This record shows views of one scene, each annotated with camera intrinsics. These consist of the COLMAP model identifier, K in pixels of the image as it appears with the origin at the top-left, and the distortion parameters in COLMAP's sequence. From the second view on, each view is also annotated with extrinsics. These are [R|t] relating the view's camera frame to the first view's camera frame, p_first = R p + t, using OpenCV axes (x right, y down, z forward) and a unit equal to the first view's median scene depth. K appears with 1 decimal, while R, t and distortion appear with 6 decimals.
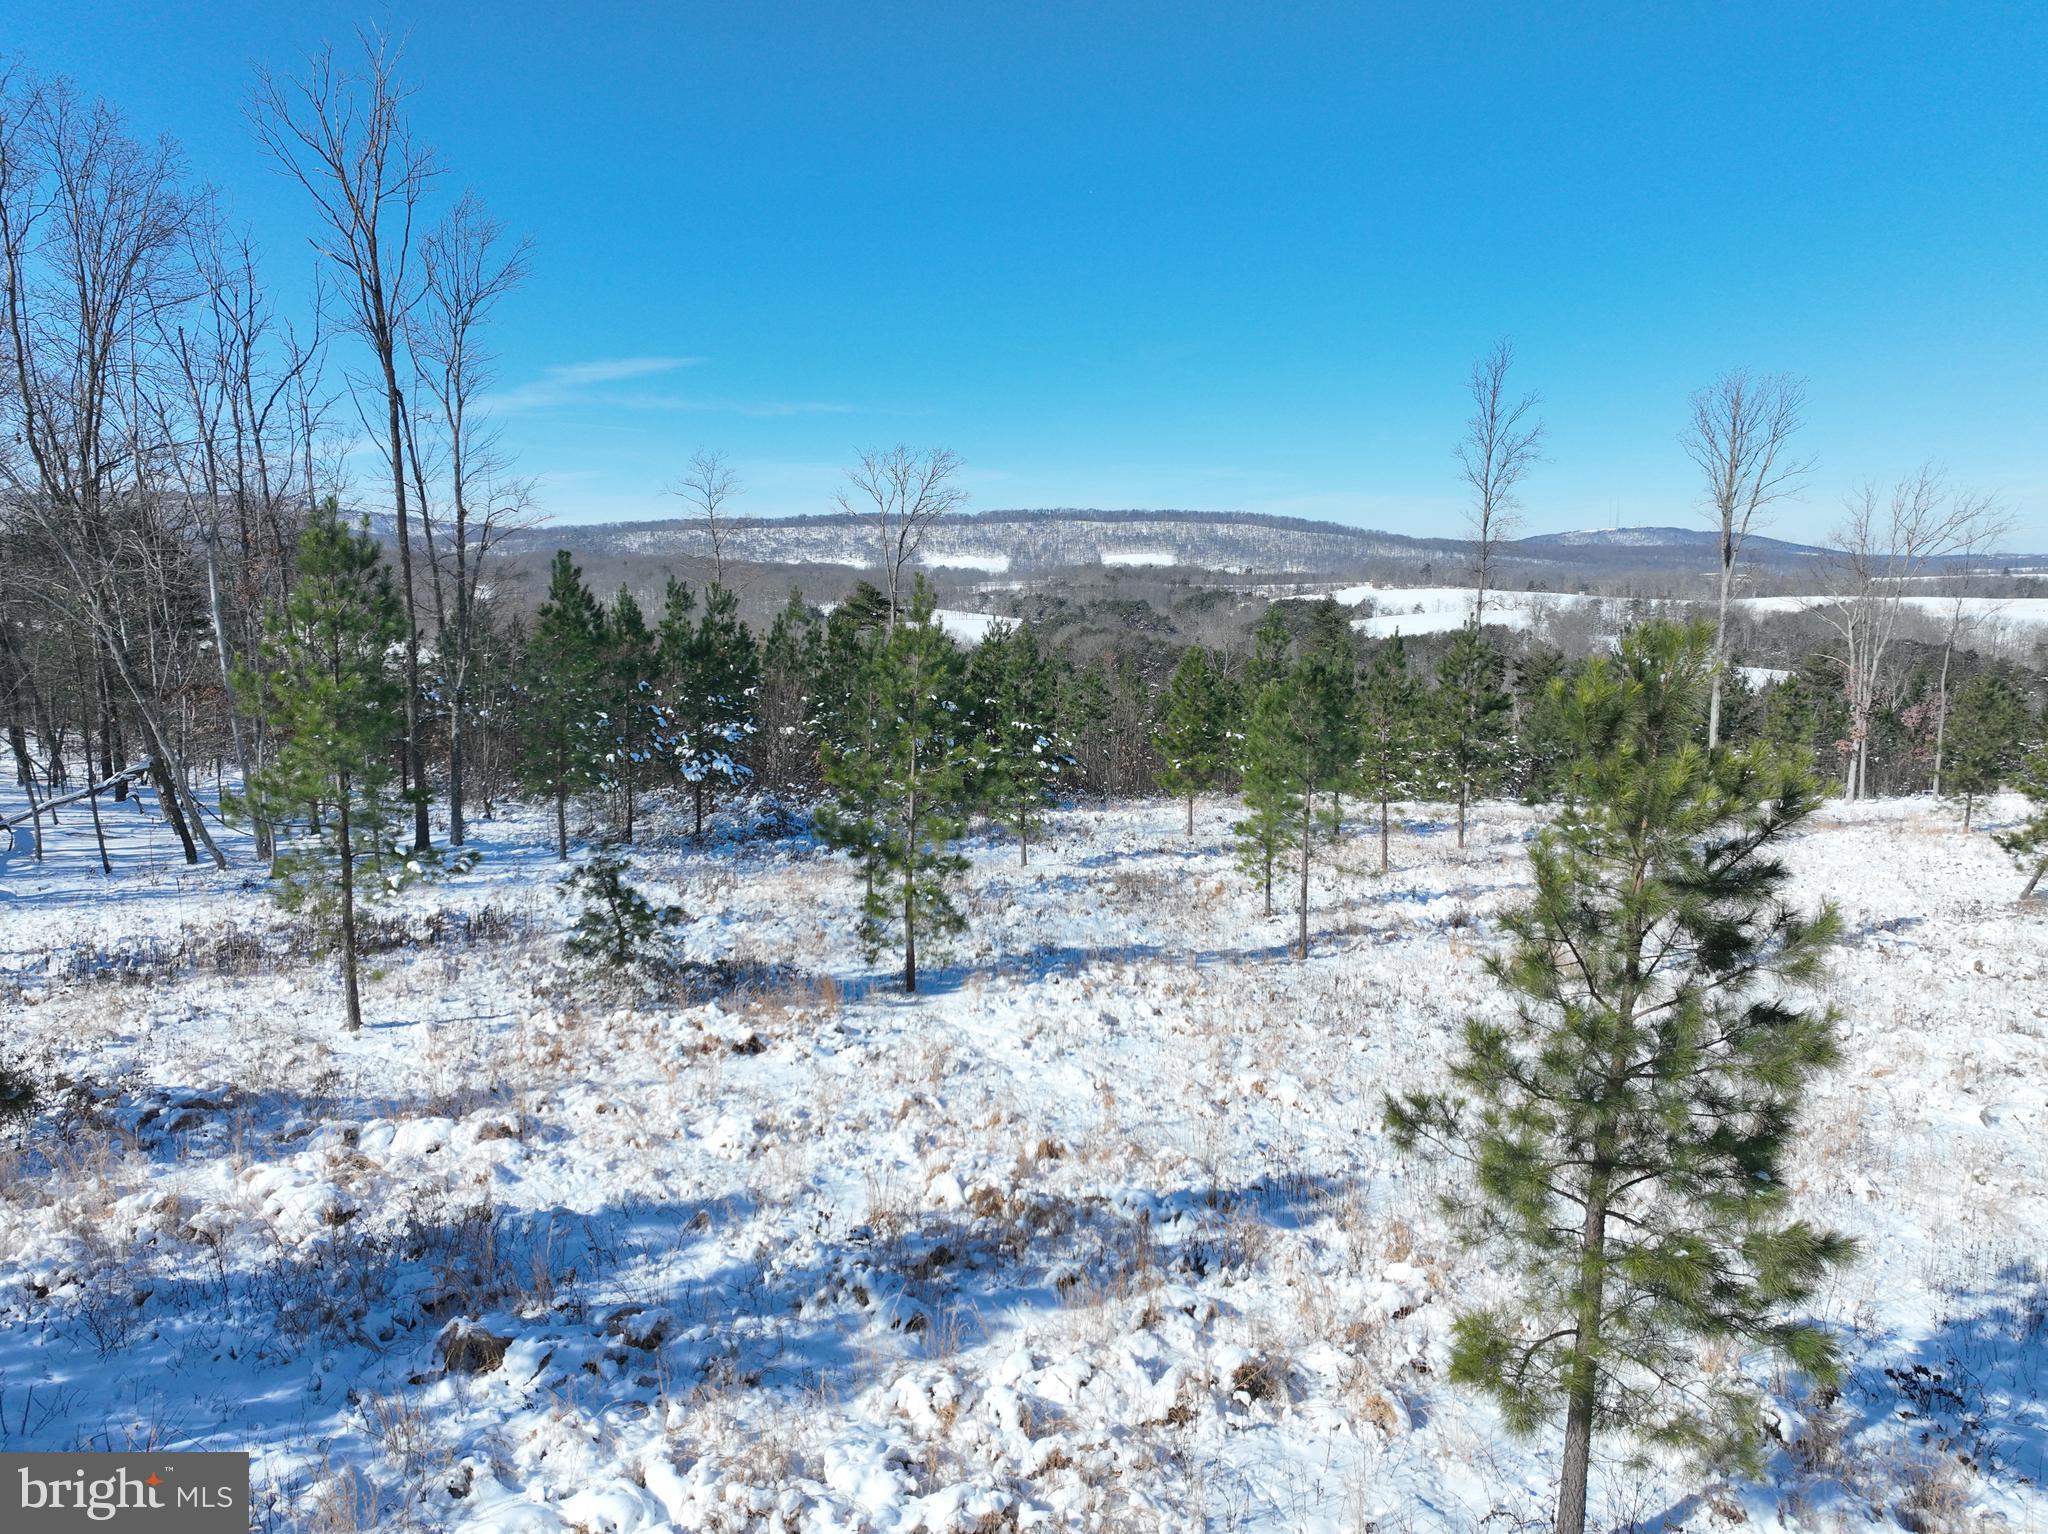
lens RADIAL K [[1434.7, 0, 1030.7], [0, 1434.7, 765.5], [0, 0, 1]] dist [-0.003539, 0.018247]
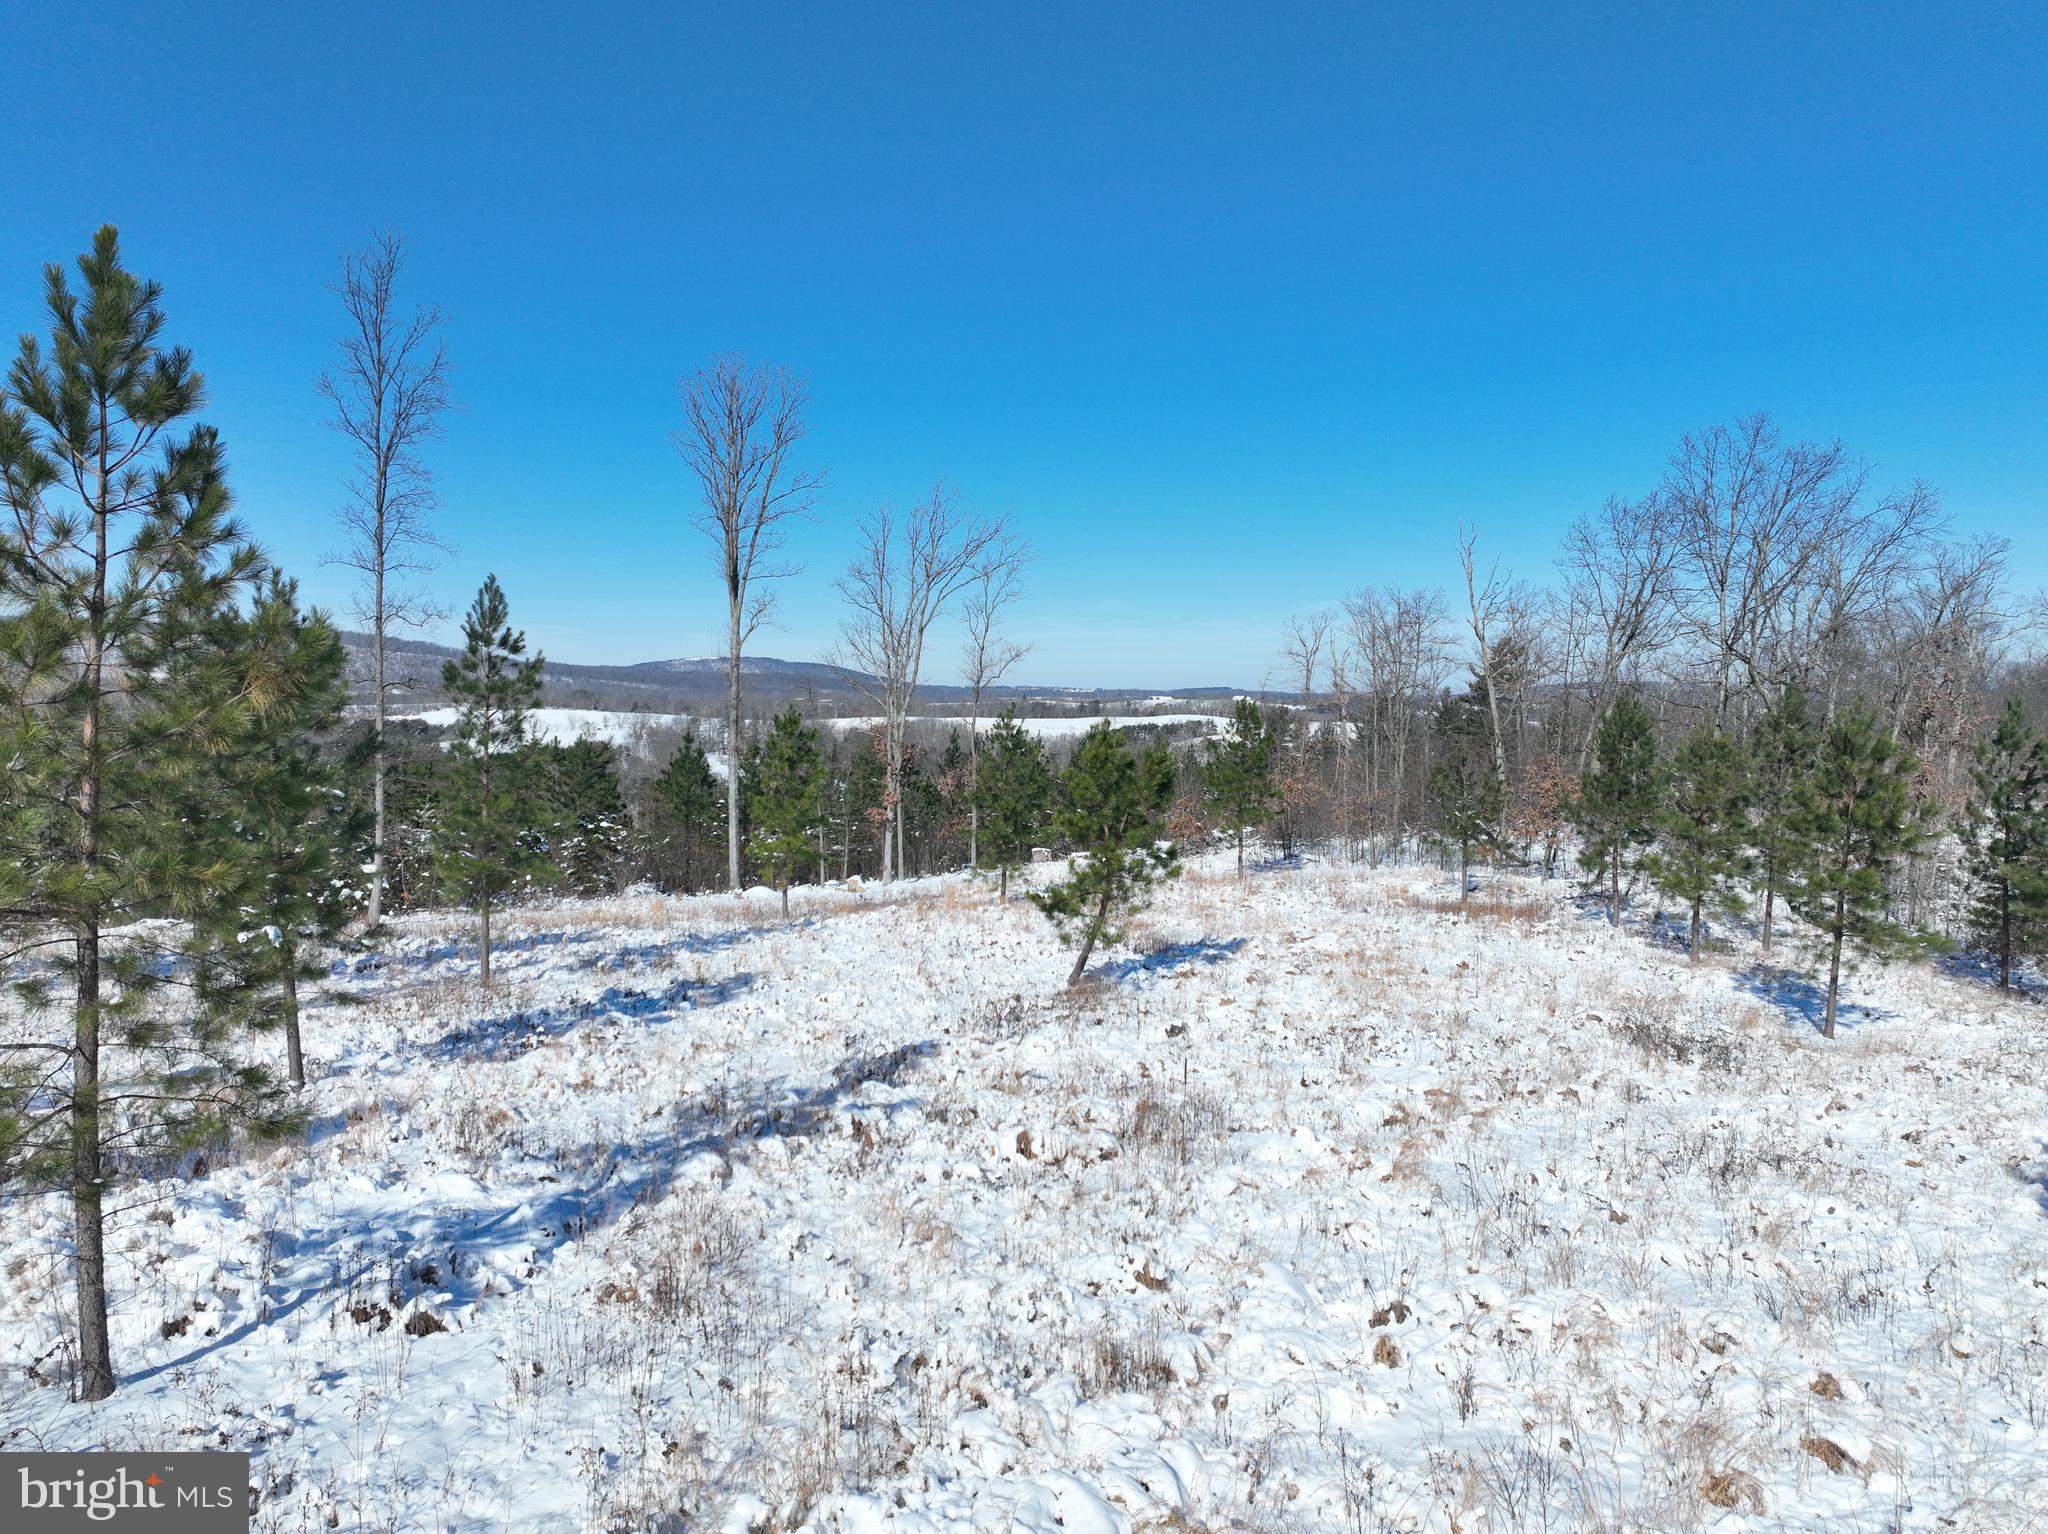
lens RADIAL K [[1434.7, 0, 1041.1], [0, 1434.7, 763.9], [0, 0, 1]] dist [-0.003539, 0.018247]
pose [[0.823357, -0.017606, 0.567251, 0.372491], [0.067596, 0.995446, -0.067219, 0.041806], [-0.563484, 0.093689, 0.820797, 0.558385]]
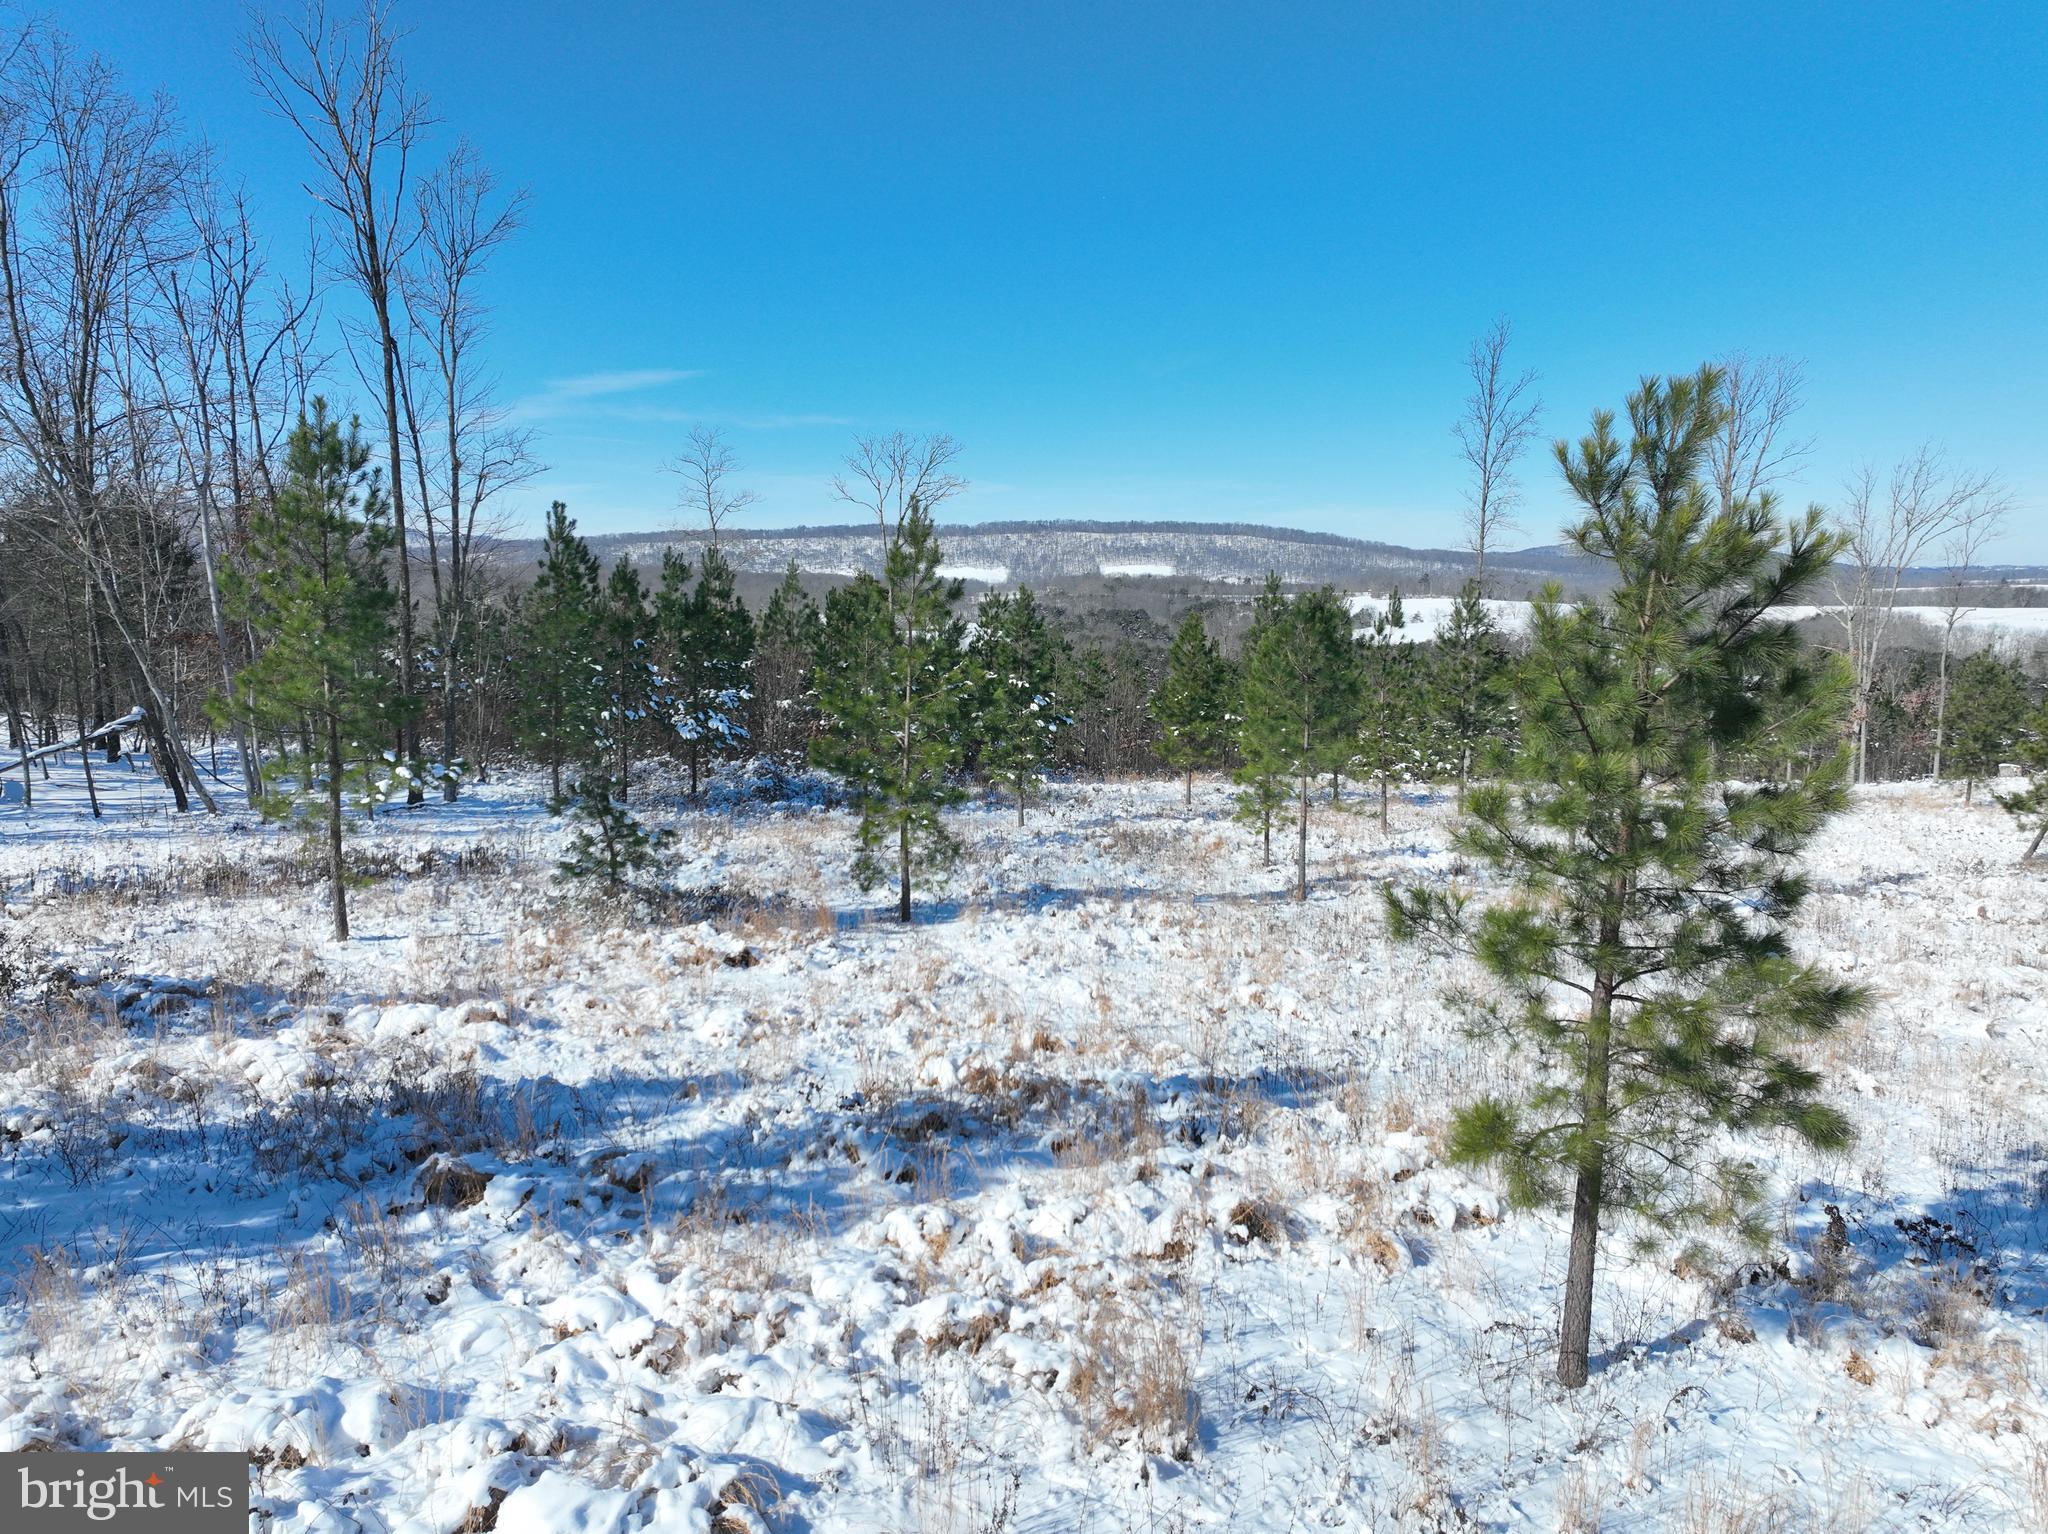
lens RADIAL K [[1434.7, 0, 1030.8], [0, 1434.7, 765.5], [0, 0, 1]] dist [-0.003539, 0.018247]
pose [[1.000000, -0.000043, 0.000745, 0.001446], [0.000049, 0.999966, -0.008291, 0.044869], [-0.000745, 0.008291, 0.999965, 0.006669]]
